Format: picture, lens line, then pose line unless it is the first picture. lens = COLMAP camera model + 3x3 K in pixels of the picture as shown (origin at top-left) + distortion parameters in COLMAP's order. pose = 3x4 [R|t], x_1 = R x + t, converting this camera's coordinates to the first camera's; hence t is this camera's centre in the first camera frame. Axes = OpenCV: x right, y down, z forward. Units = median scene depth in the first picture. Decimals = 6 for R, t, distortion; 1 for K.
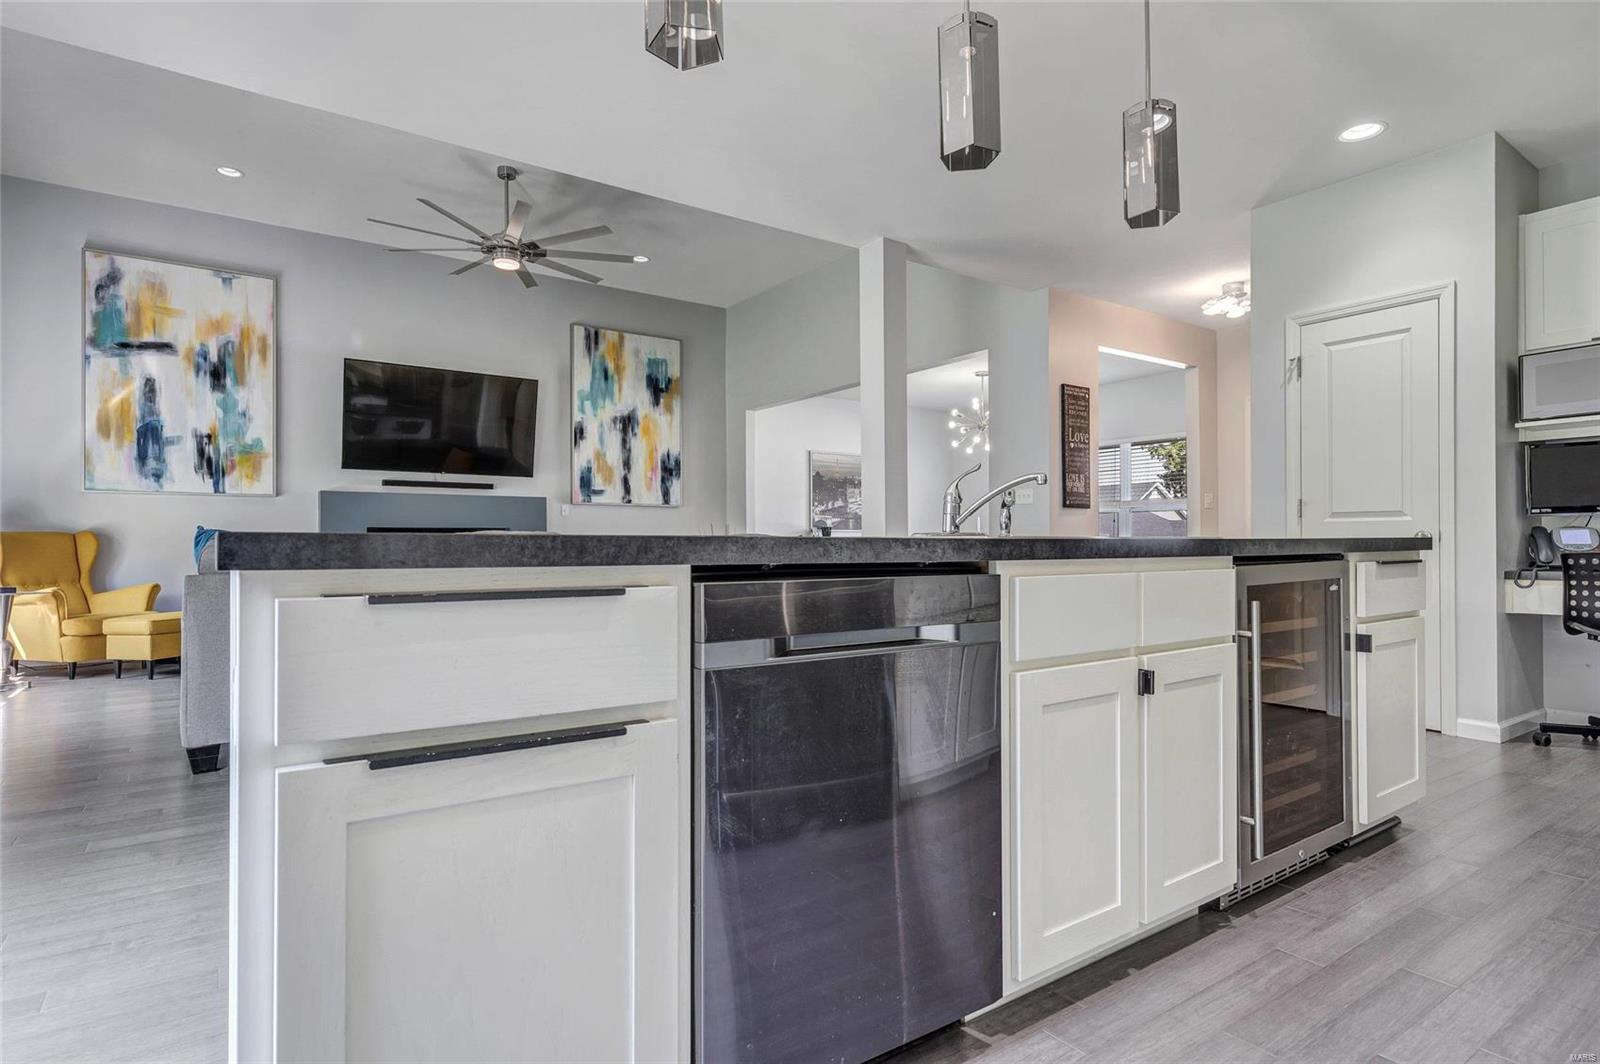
lens RADIAL K [[839.6, 0, 797.8], [0, 839.6, 535.7], [0, 0, 1]] dist [0.006304, 0.000623]
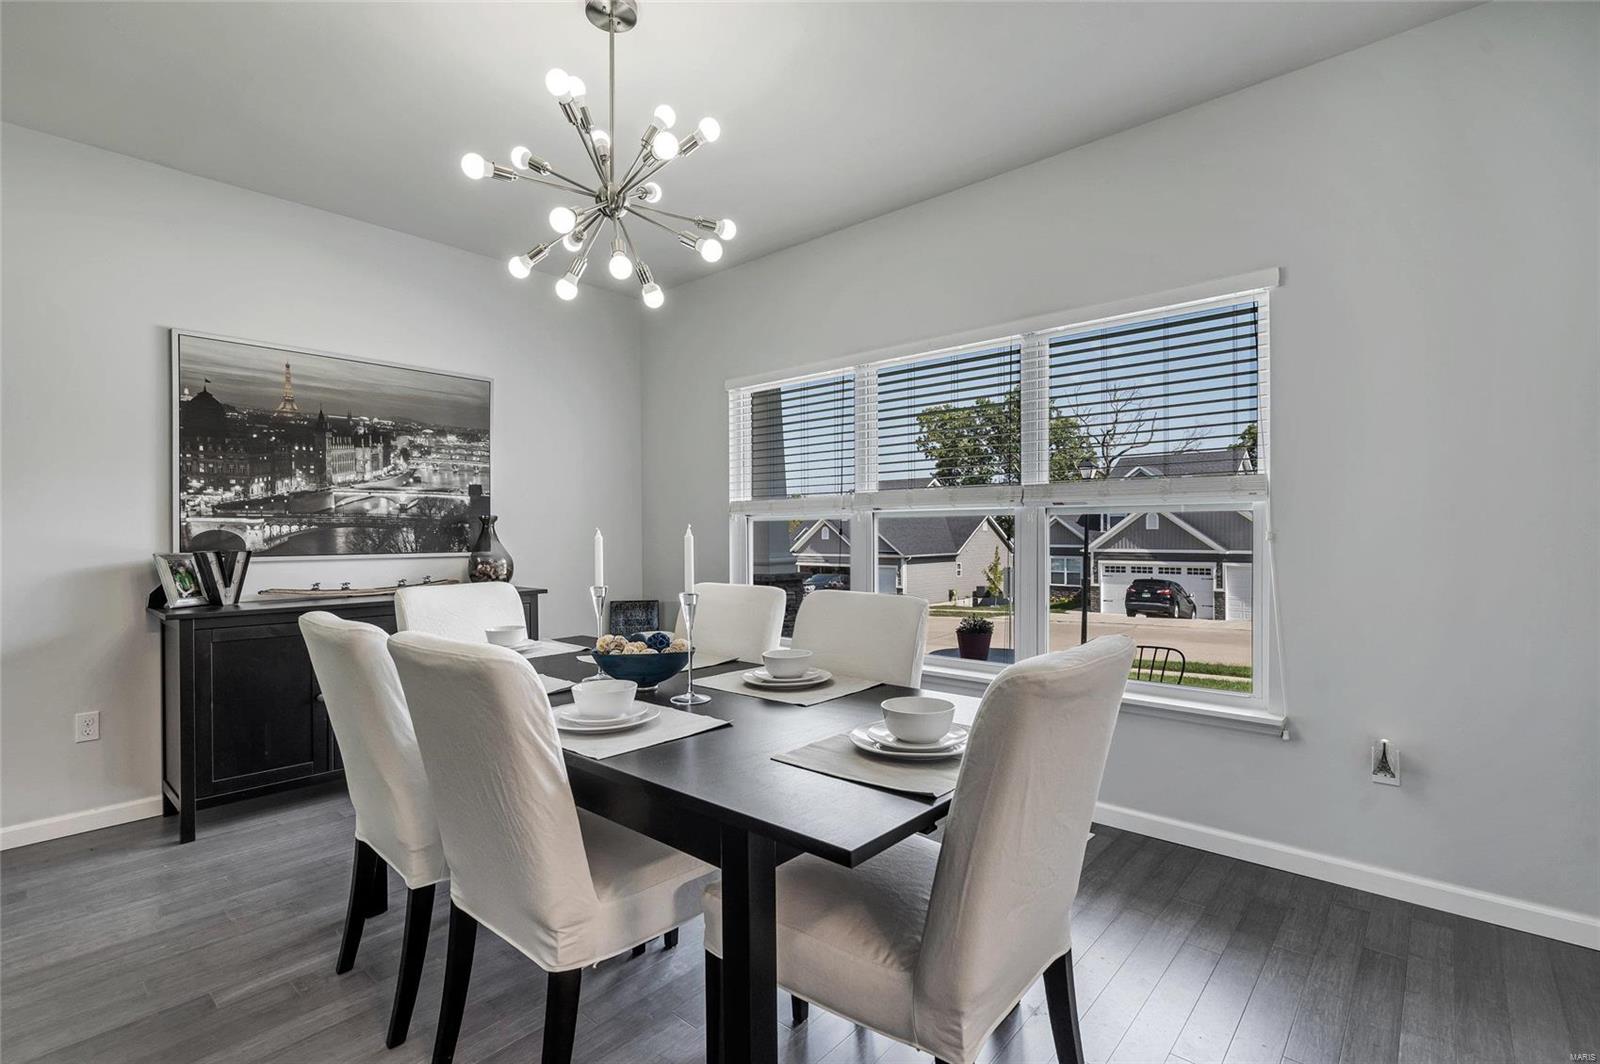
lens RADIAL K [[743.7, 0, 799.3], [0, 743.7, 531.3], [0, 0, 1]] dist [0.000720, 0.000645]
pose [[0.971752, -0.001038, 0.236001, 0.230277], [-0.000980, 0.999964, 0.008434, -0.025692], [-0.236001, -0.008427, 0.971716, 0.776747]]
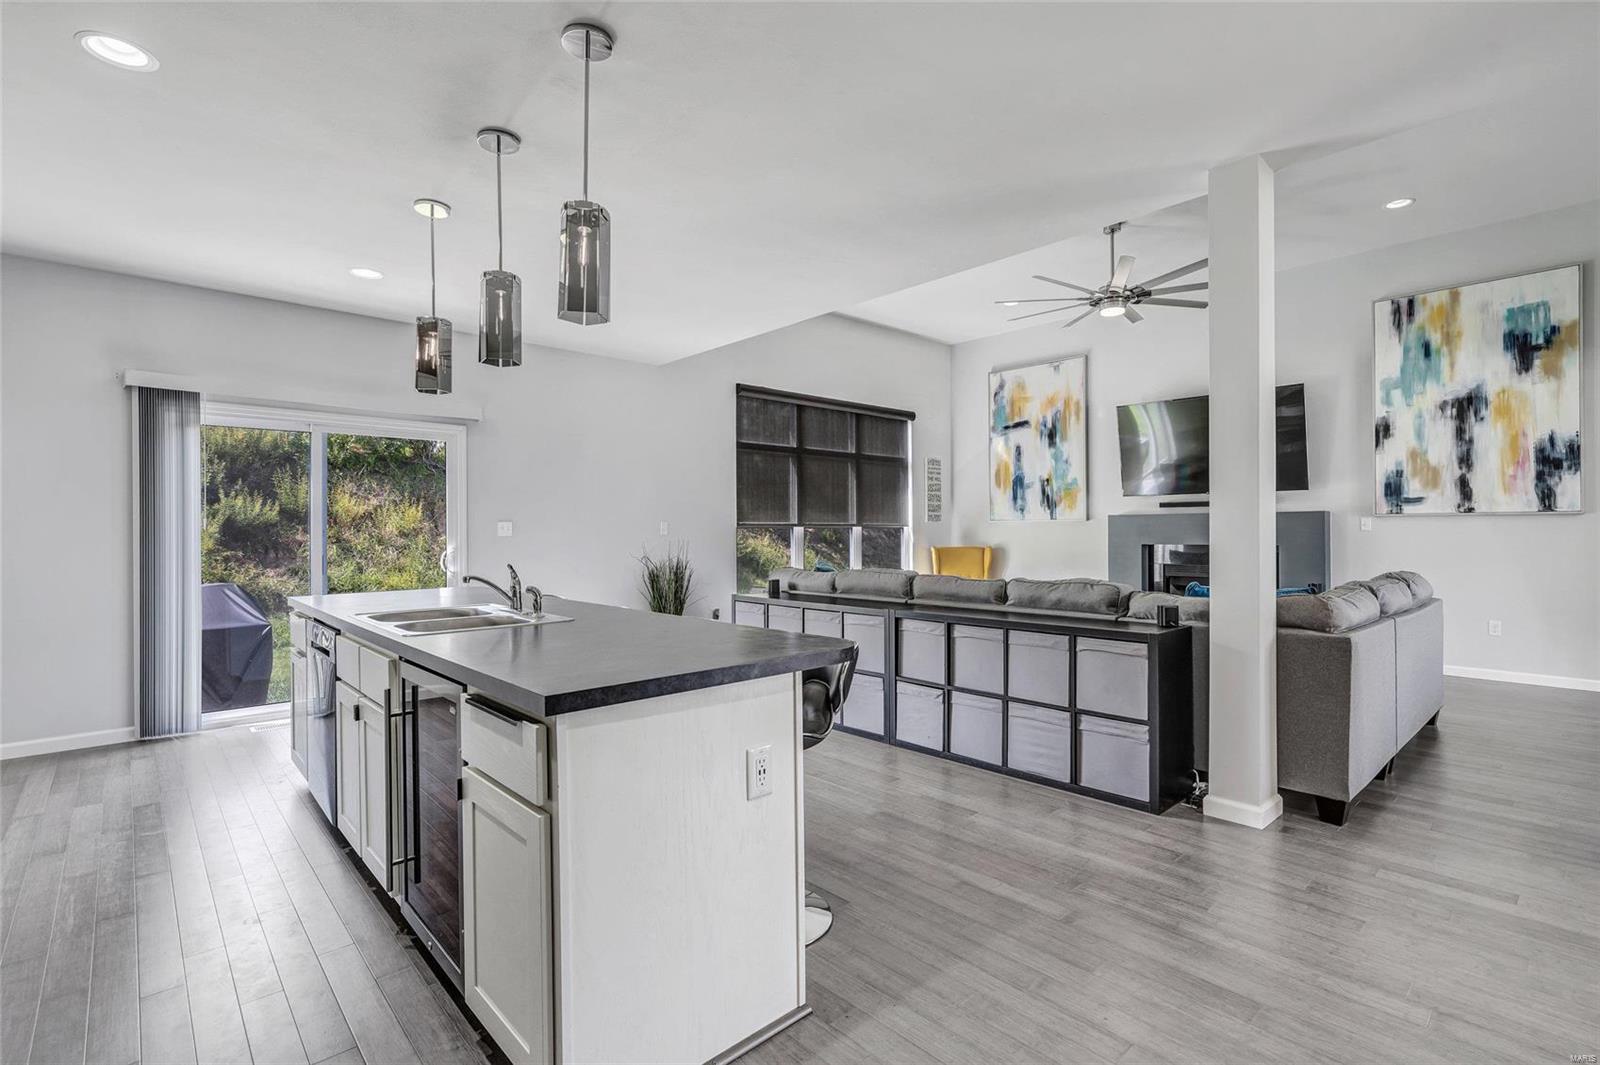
lens RADIAL K [[737.6, 0, 800.8], [0, 737.6, 533.0], [0, 0, 1]] dist [-0.005305, 0.001668]
pose [[0.129362, 0.006712, -0.991575, 0.387948], [0.014264, 0.999861, 0.008629, -0.035710], [0.991495, -0.015260, 0.129248, 0.334185]]
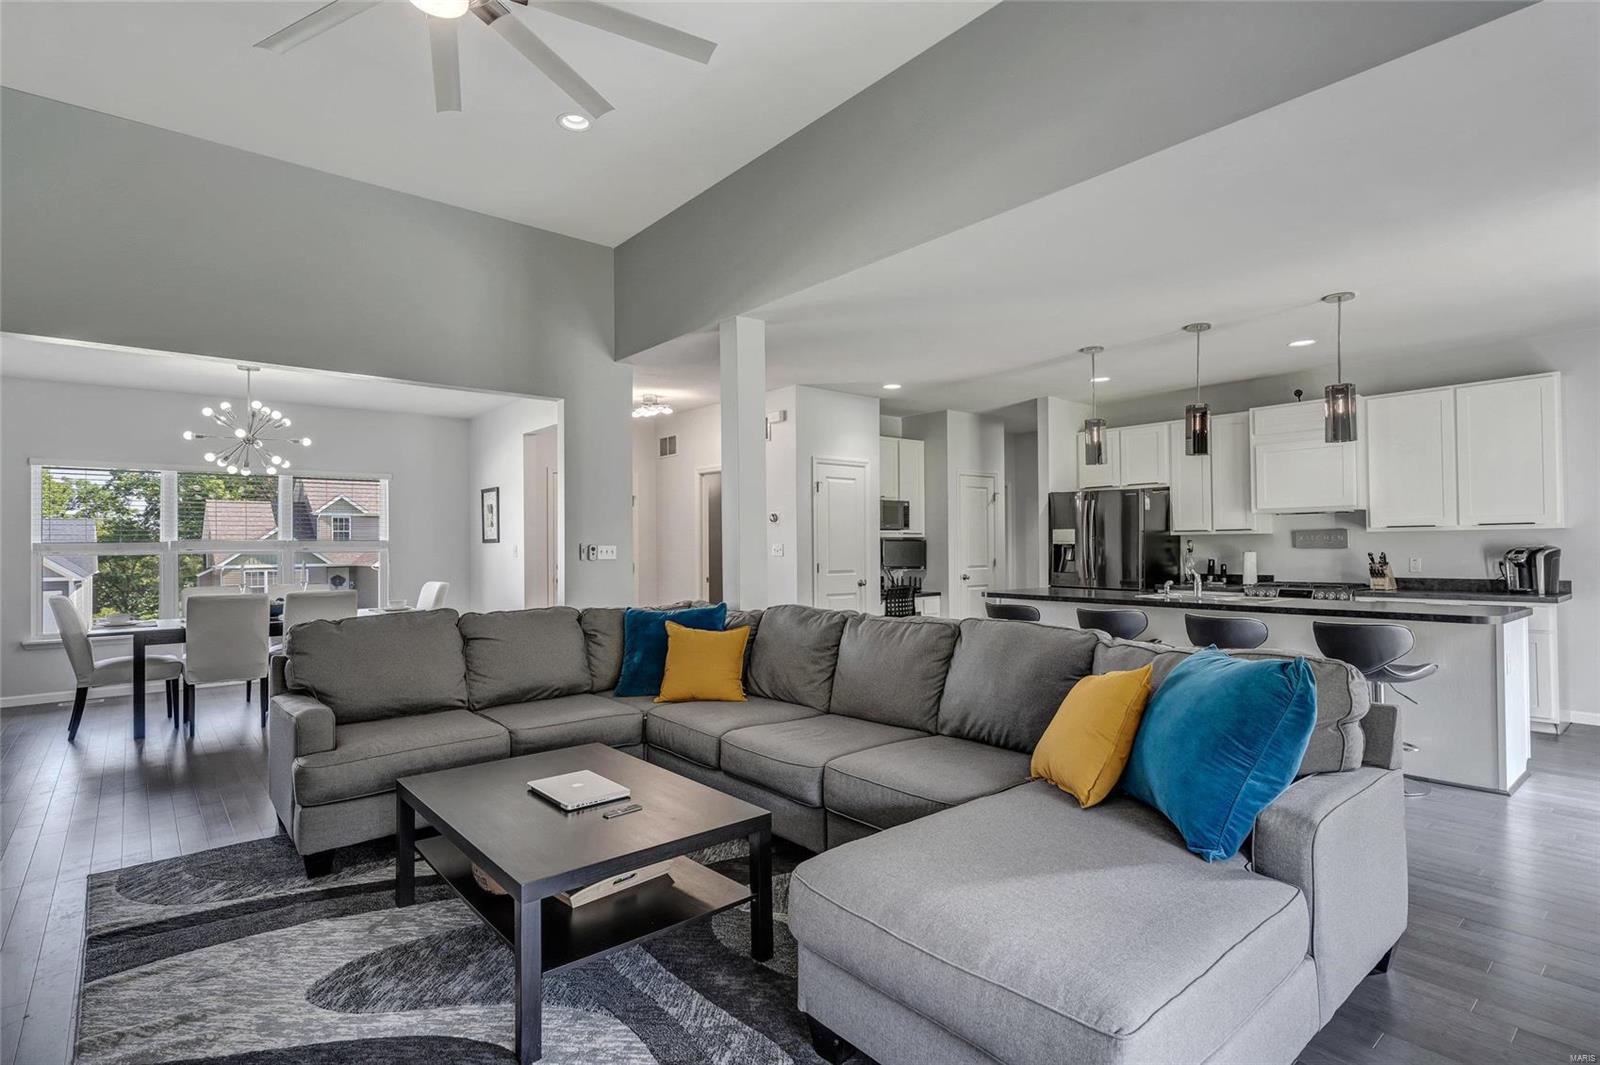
lens RADIAL K [[792.0, 0, 793.1], [0, 792.0, 538.0], [0, 0, 1]] dist [0.000377, 0.000386]
pose [[-0.080704, 0.013323, 0.996649, -0.530604], [-0.000282, 0.999910, -0.013390, -0.037309], [-0.996738, -0.001362, -0.080693, 0.605645]]
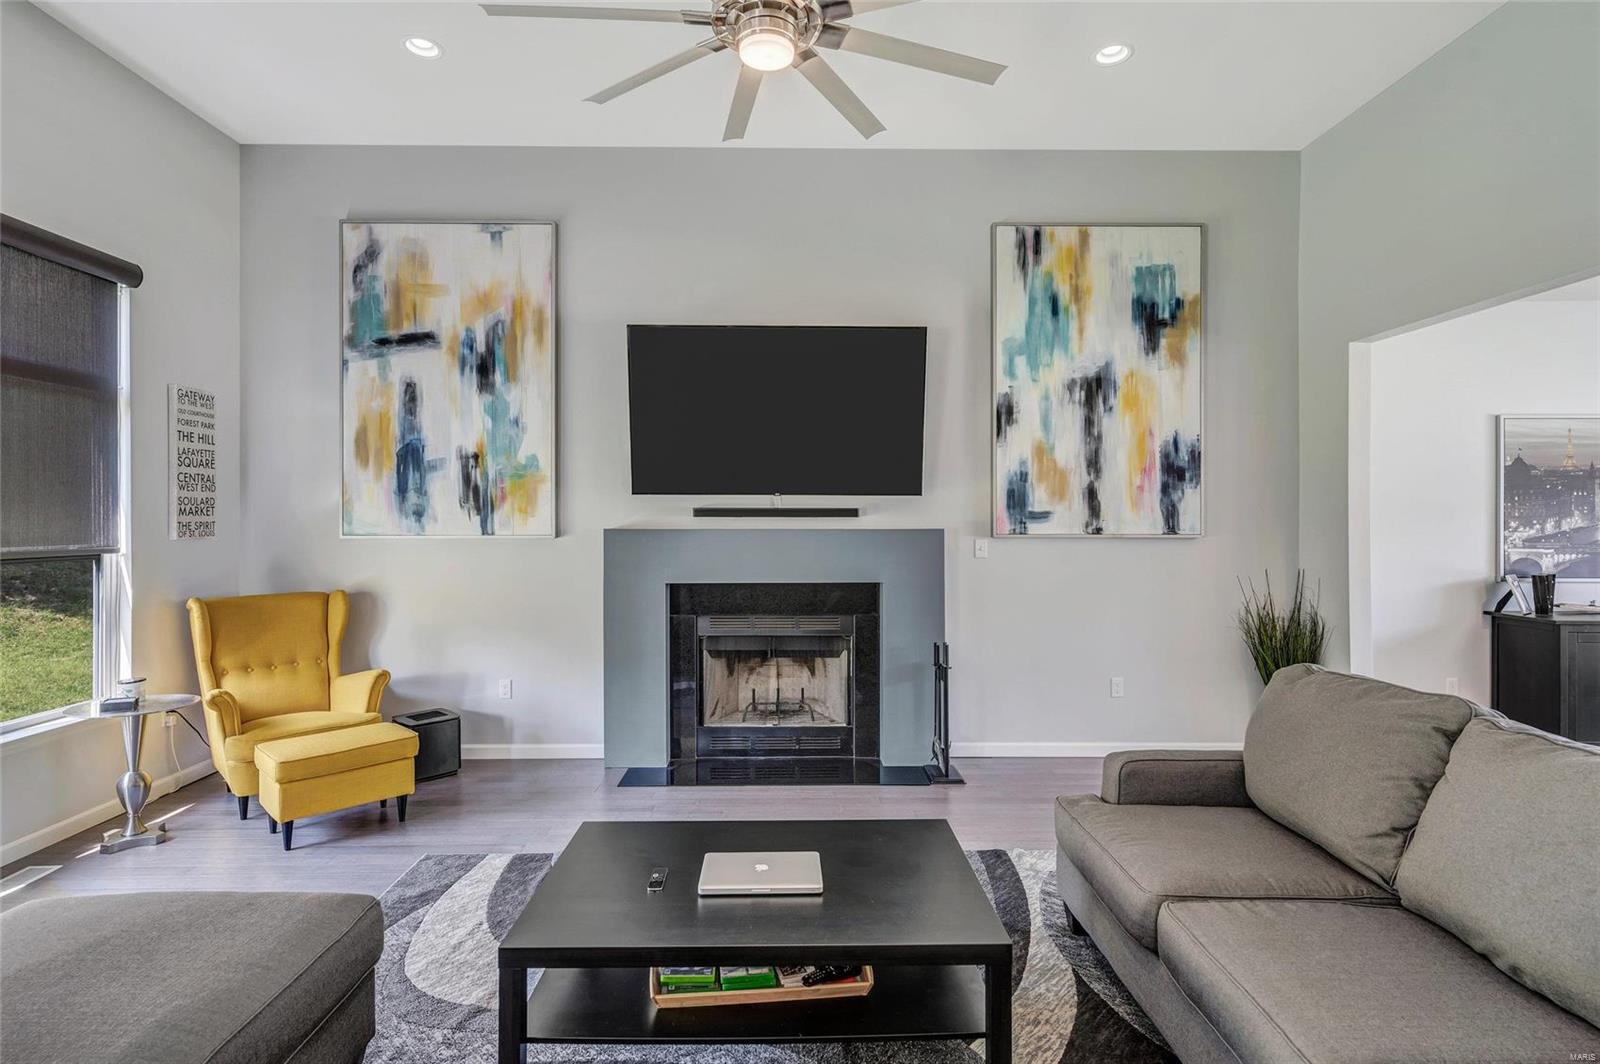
lens RADIAL K [[811.1, 0, 798.8], [0, 811.1, 519.9], [0, 0, 1]] dist [0.002979, 0.002096]
pose [[0.824269, 0.005258, -0.566174, -0.062538], [0.001929, 0.999925, 0.012094, -0.056772], [0.566195, -0.011060, 0.824197, 0.463533]]
